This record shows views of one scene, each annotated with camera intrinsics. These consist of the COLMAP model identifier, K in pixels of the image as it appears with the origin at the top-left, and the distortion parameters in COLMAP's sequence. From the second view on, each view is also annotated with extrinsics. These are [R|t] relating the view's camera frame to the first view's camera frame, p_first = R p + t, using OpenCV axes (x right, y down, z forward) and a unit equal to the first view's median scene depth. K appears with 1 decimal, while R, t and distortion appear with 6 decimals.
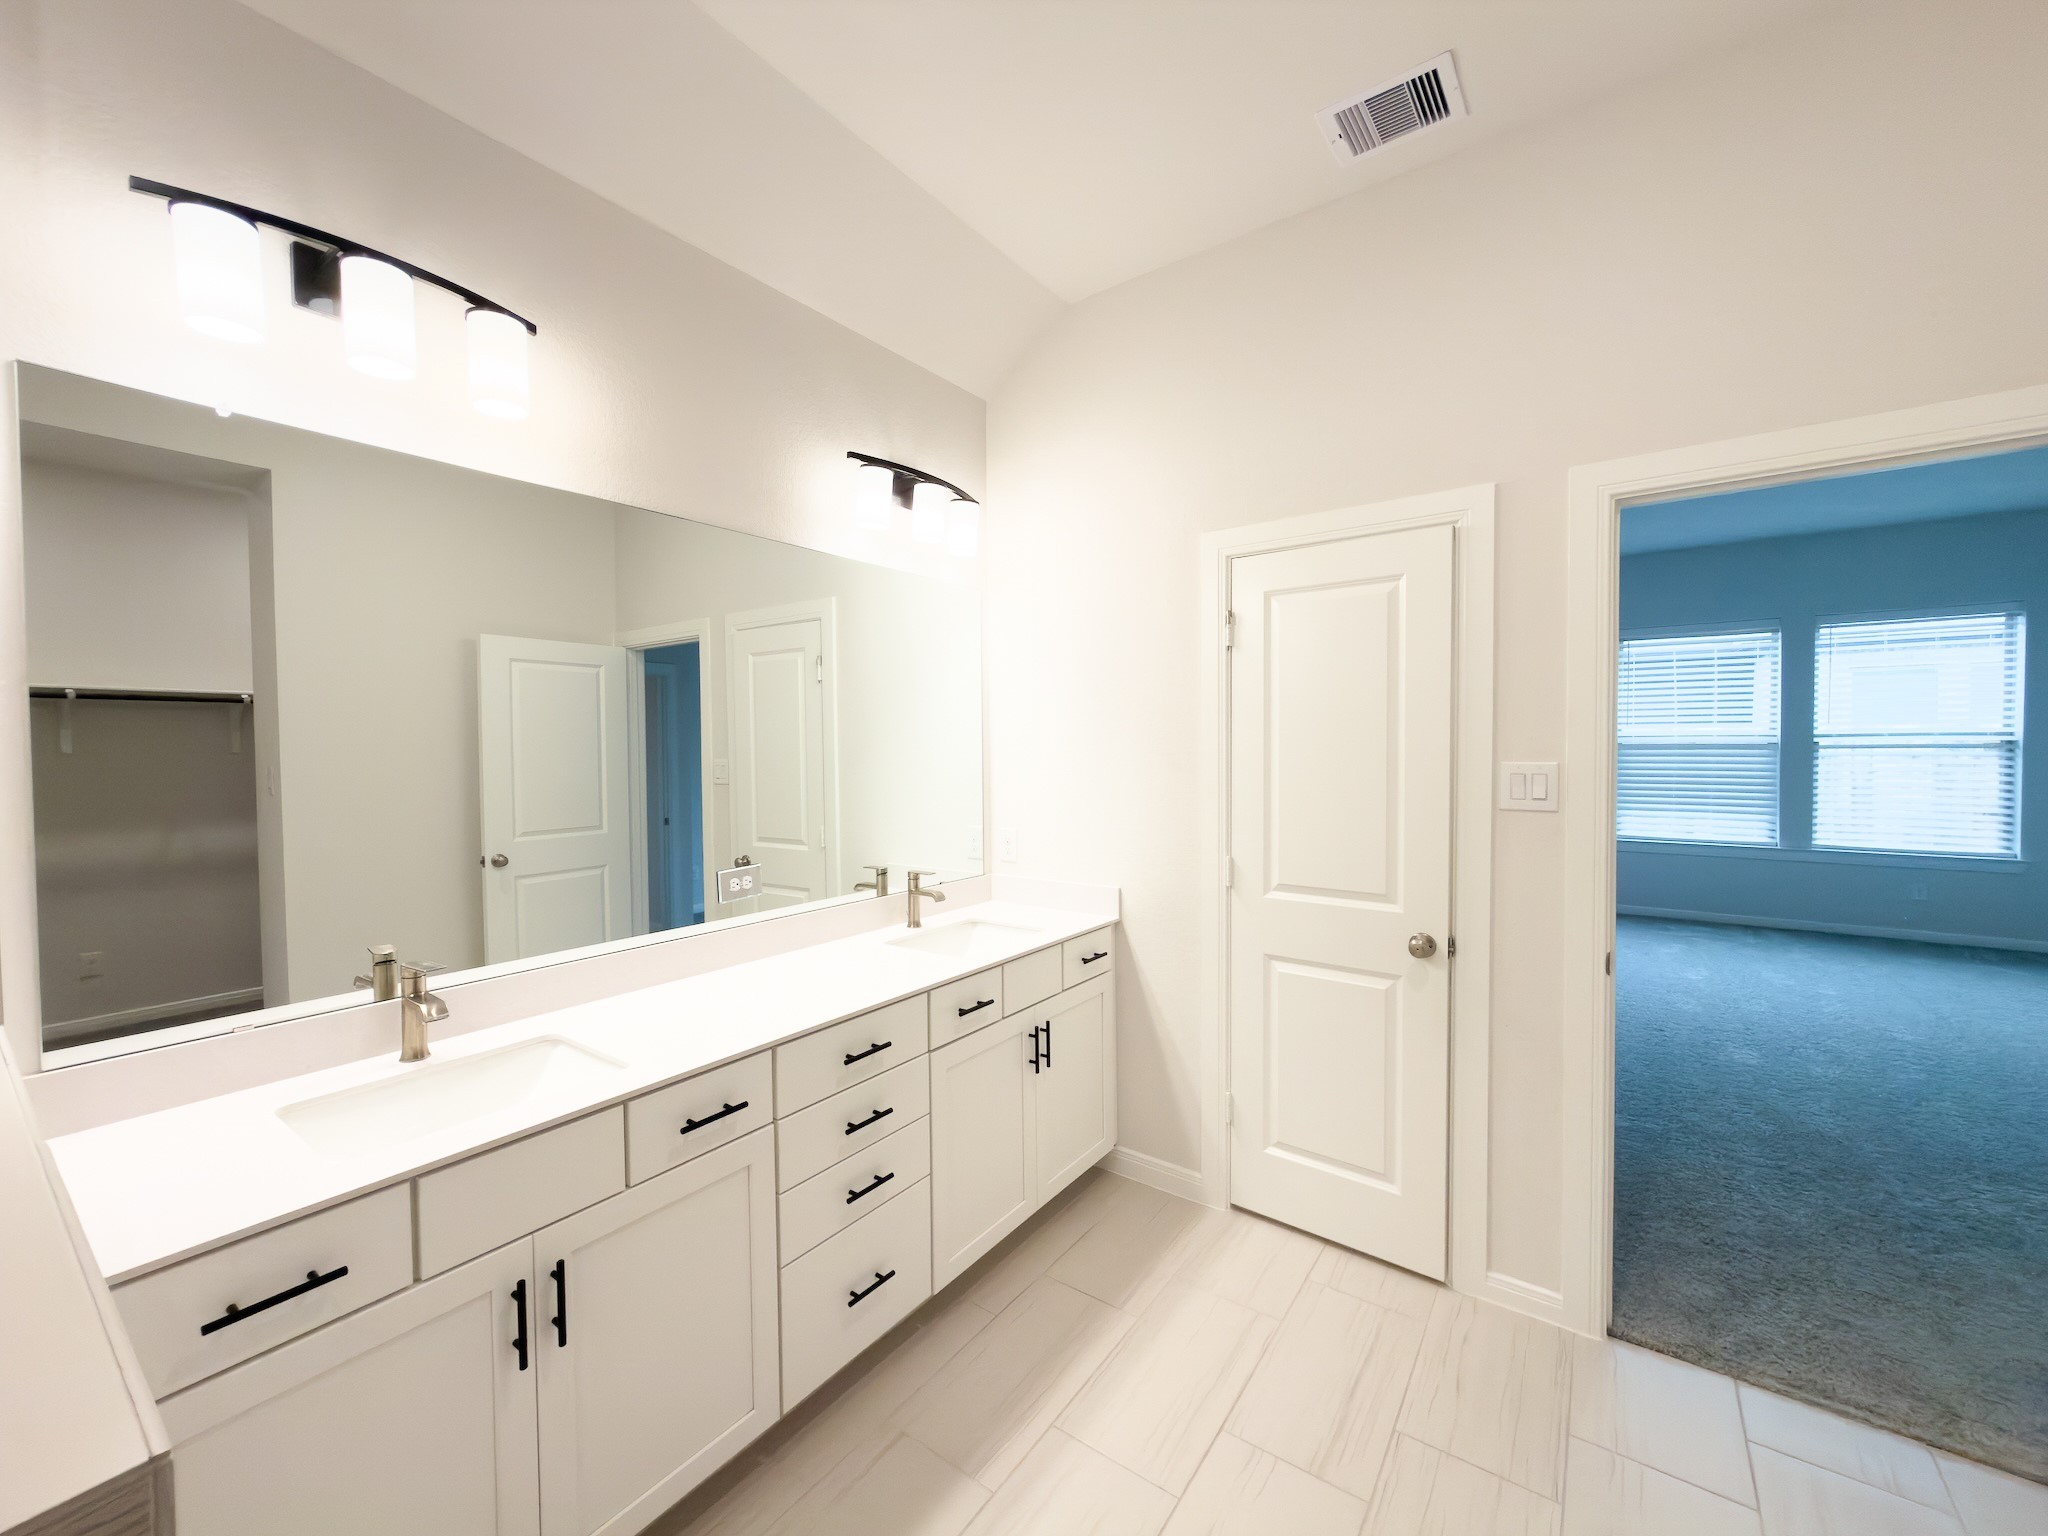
lens RADIAL K [[809.9, 0, 1022.5], [0, 809.9, 766.4], [0, 0, 1]] dist [-0.004499, 0.000156]
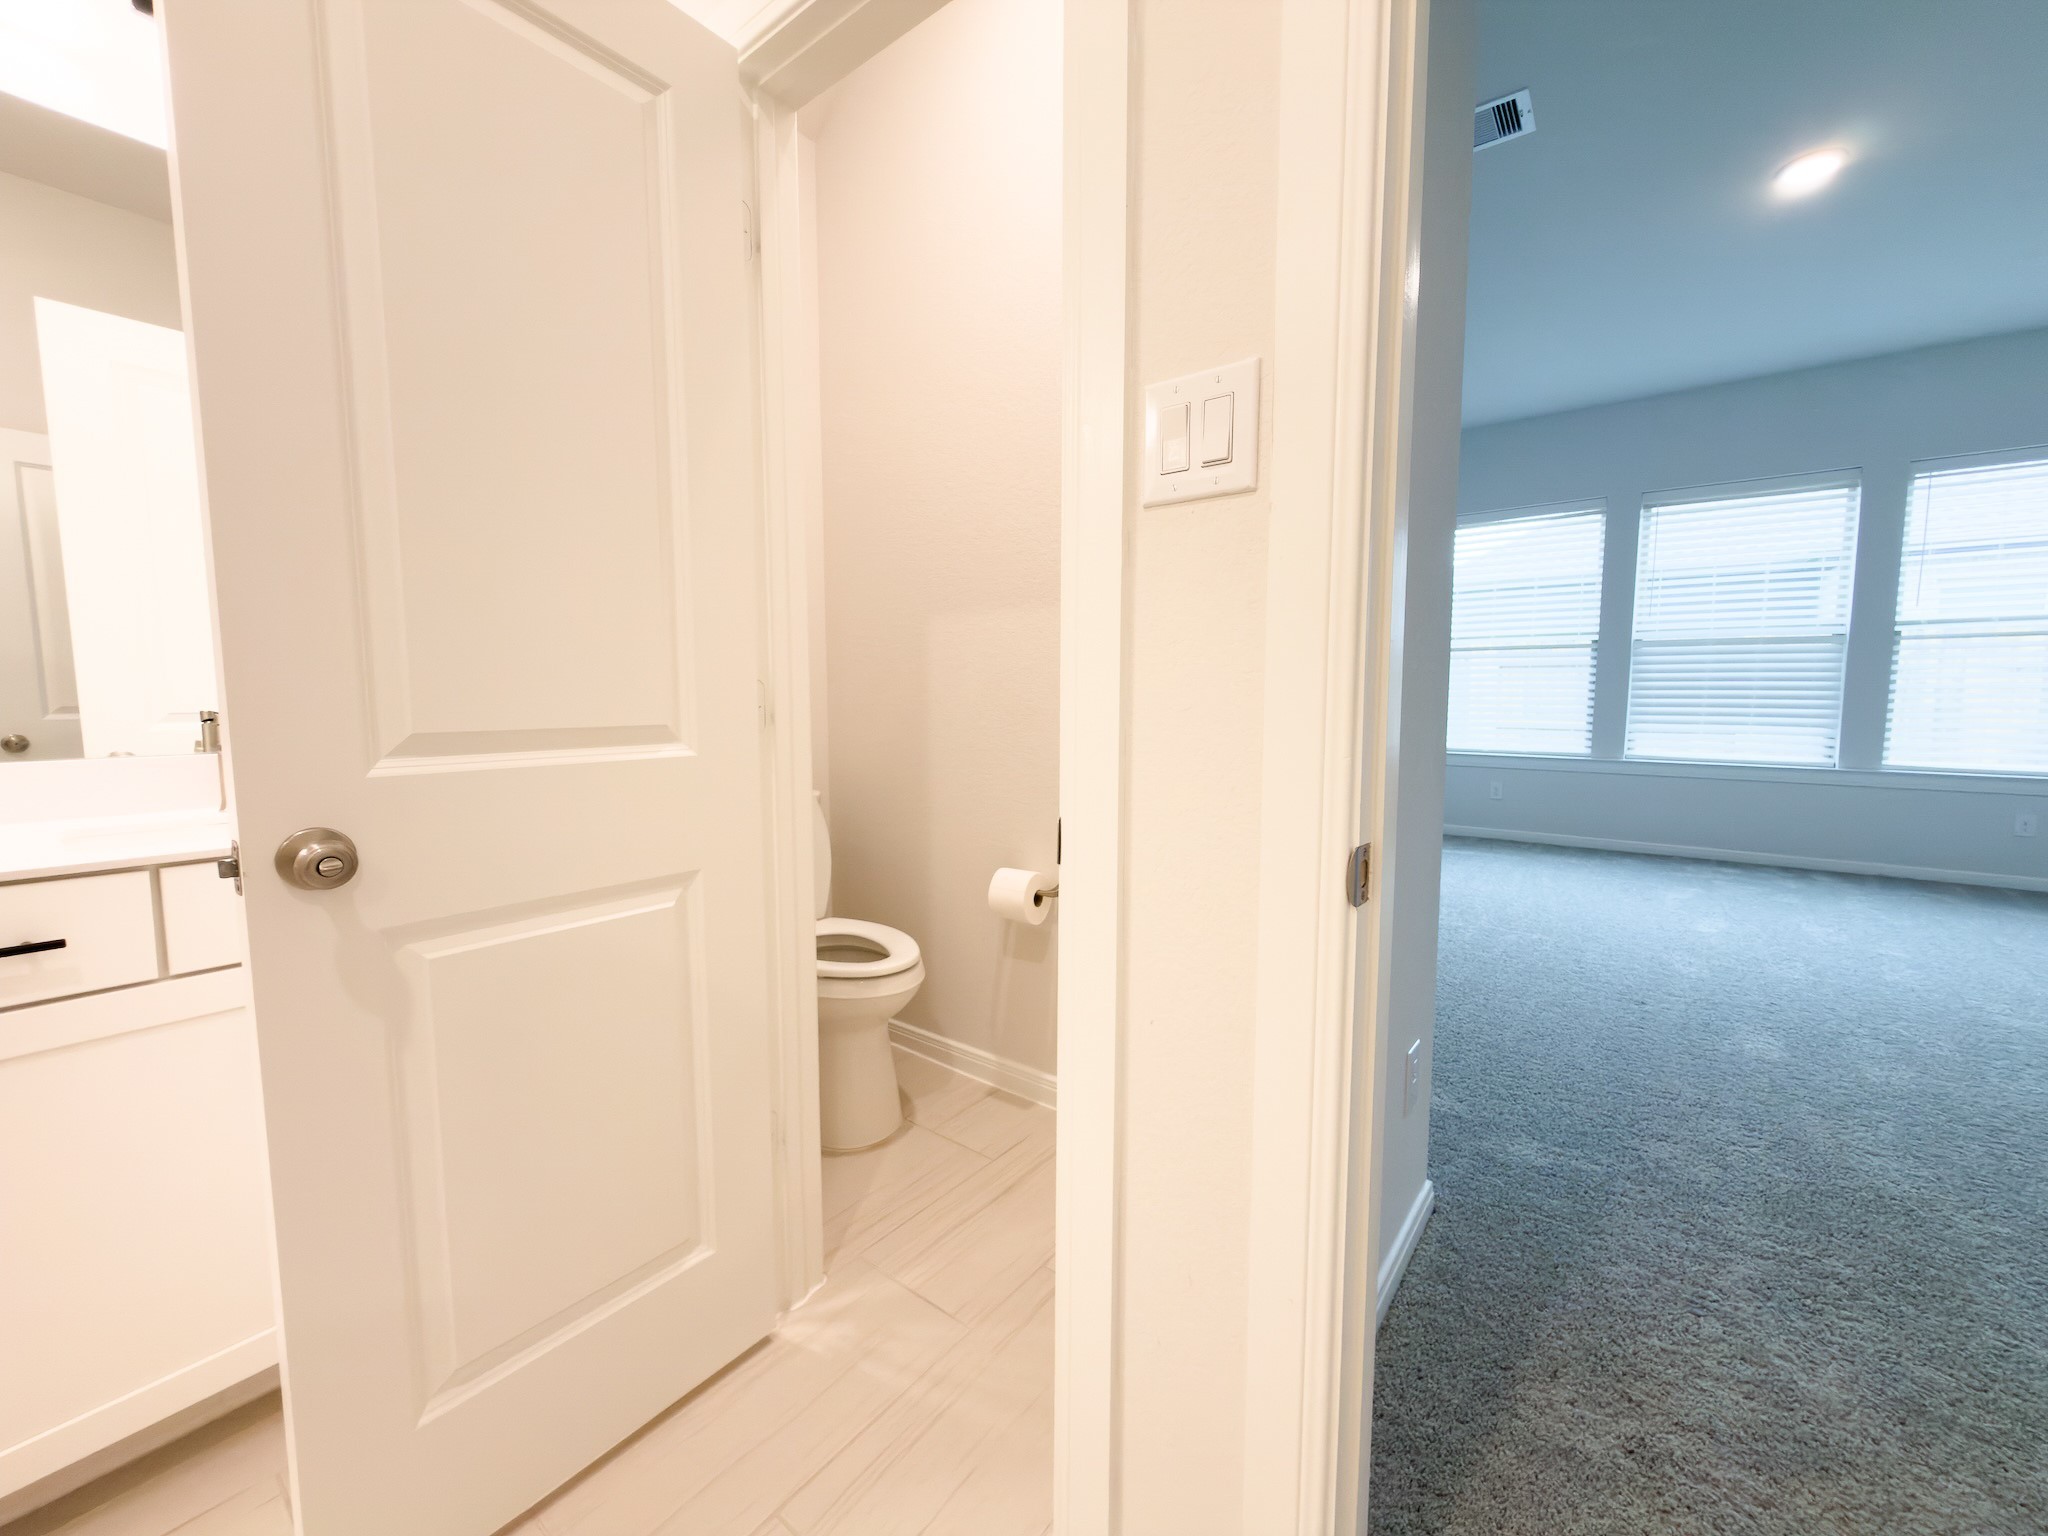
lens RADIAL K [[809.9, 0, 1022.5], [0, 809.9, 766.4], [0, 0, 1]] dist [-0.004499, 0.000156]
pose [[0.999189, 0.010659, -0.038839, 0.357427], [-0.008012, 0.997676, 0.067670, 0.102631], [0.039470, -0.067304, 0.996952, 0.378956]]
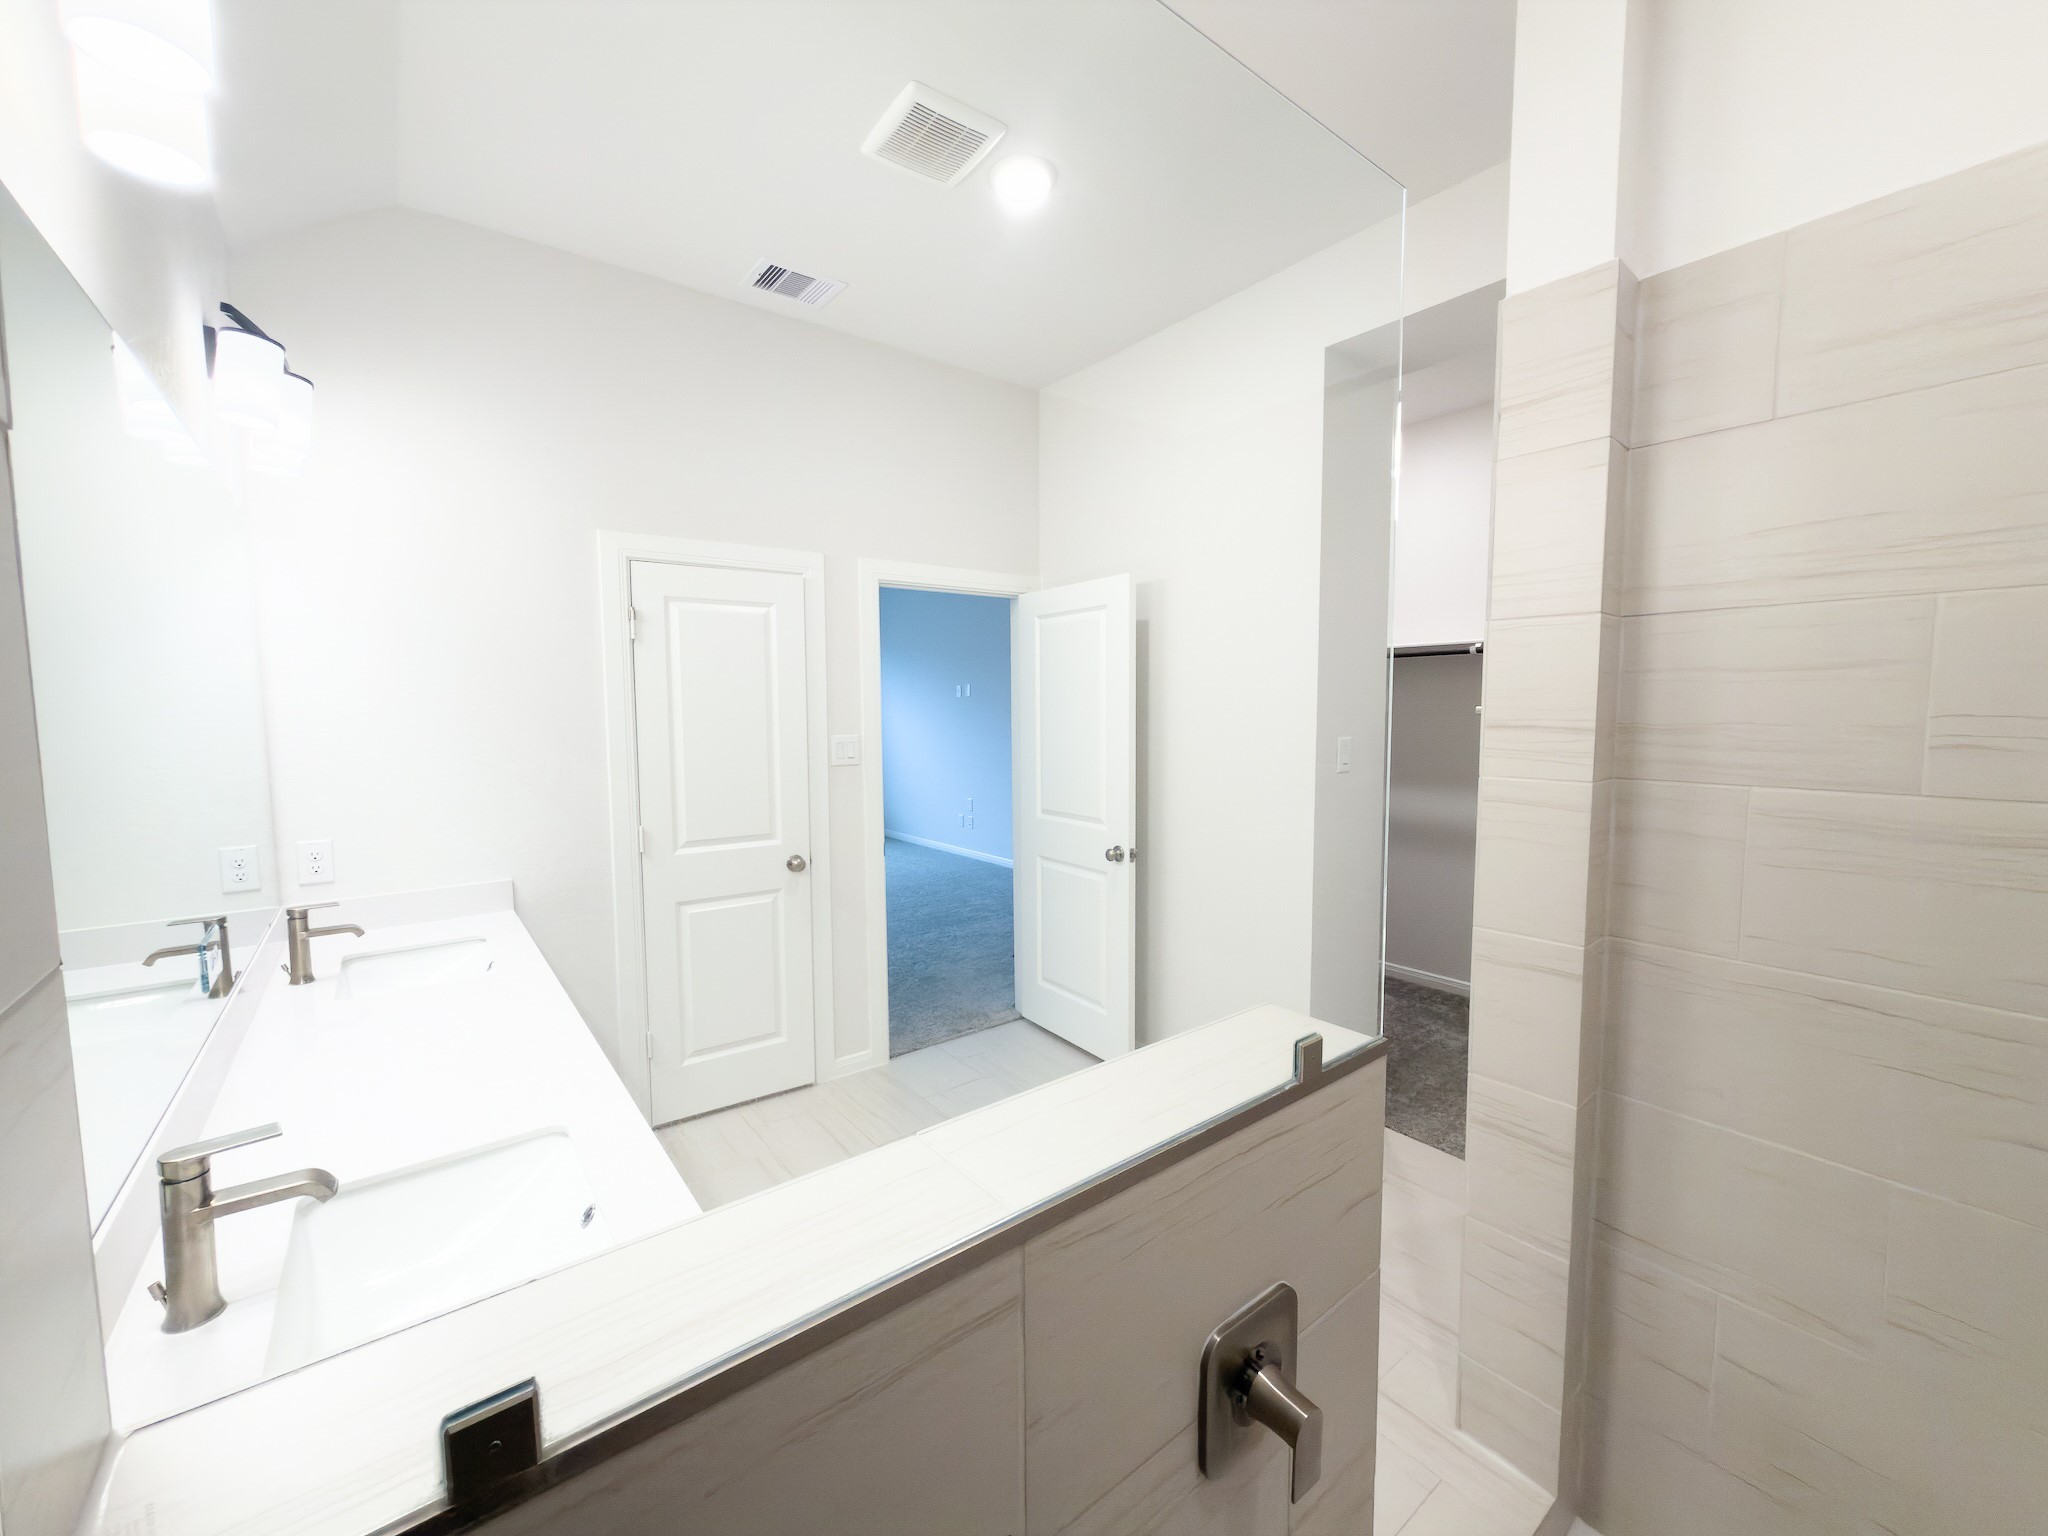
lens RADIAL K [[809.9, 0, 1022.5], [0, 809.9, 766.4], [0, 0, 1]] dist [-0.004499, 0.000156]
pose [[0.285558, -0.065779, 0.956101, -0.522738], [0.027646, 0.997792, 0.060390, -0.019806], [-0.957963, 0.009188, 0.286746, 0.129572]]
